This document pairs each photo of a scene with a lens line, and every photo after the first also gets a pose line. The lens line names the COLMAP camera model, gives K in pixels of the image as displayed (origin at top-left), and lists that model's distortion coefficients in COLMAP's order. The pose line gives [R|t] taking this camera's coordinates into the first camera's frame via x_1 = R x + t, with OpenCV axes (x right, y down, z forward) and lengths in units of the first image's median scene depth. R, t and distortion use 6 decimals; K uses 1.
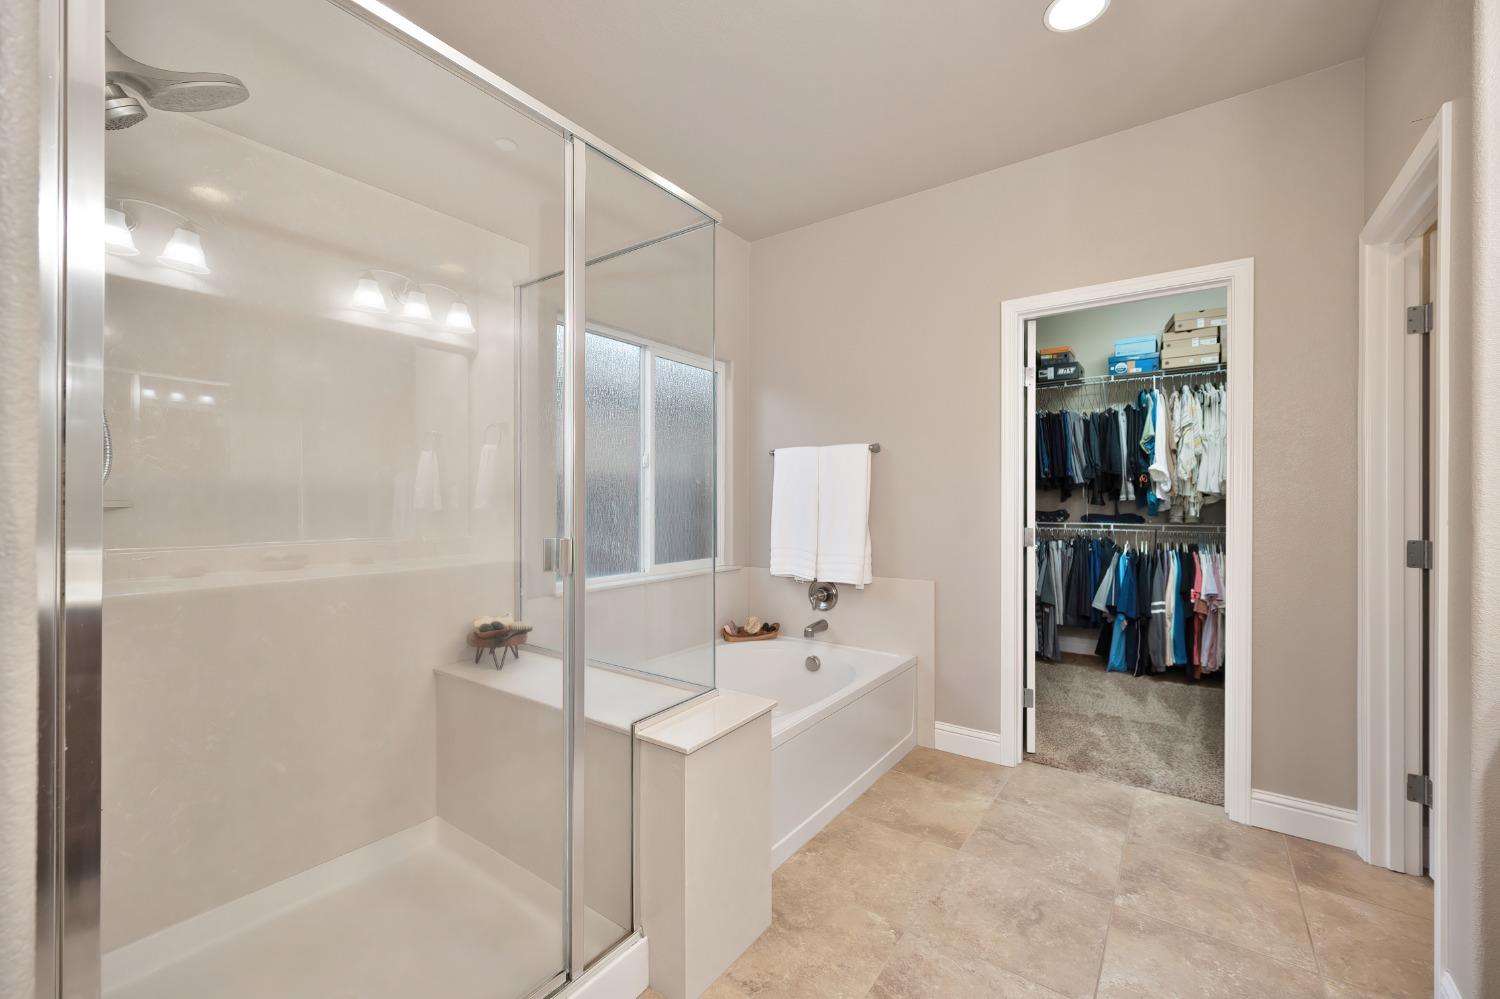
lens RADIAL K [[602.7, 0, 748.6], [0, 602.7, 503.2], [0, 0, 1]] dist [-0.002876, -0.000043]
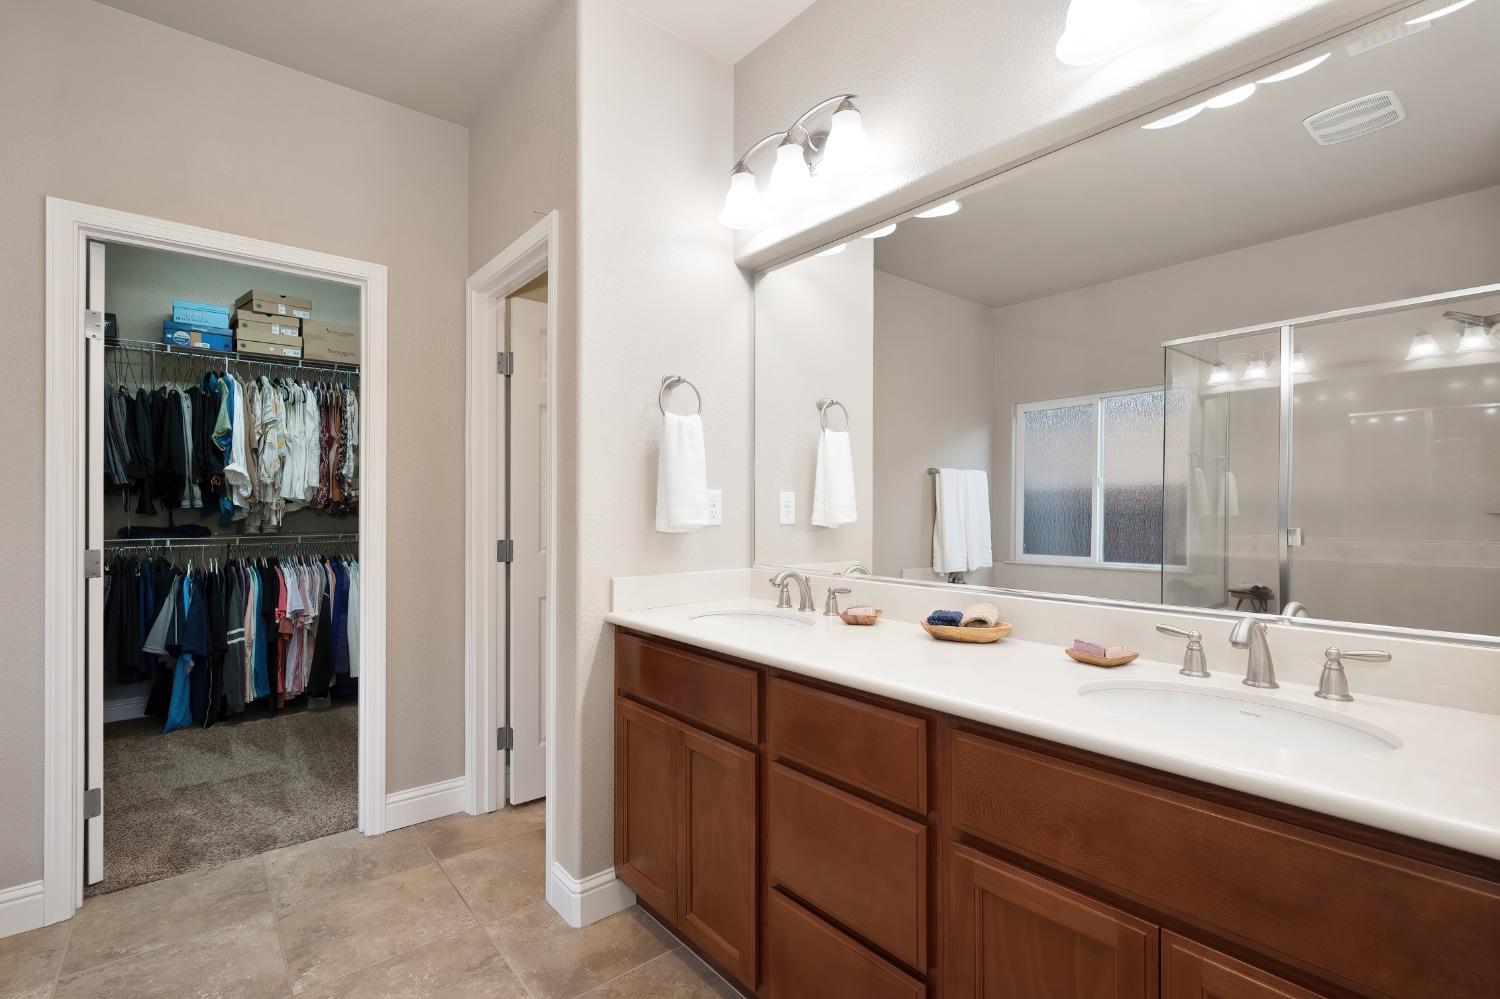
lens RADIAL K [[692.8, 0, 752.3], [0, 692.8, 506.7], [0, 0, 1]] dist [0.000129, 0.000530]
pose [[0.239794, -0.001284, 0.970823, -0.092044], [0.007002, 0.999975, -0.000407, -0.000823], [-0.970799, 0.006896, 0.239797, 0.084809]]
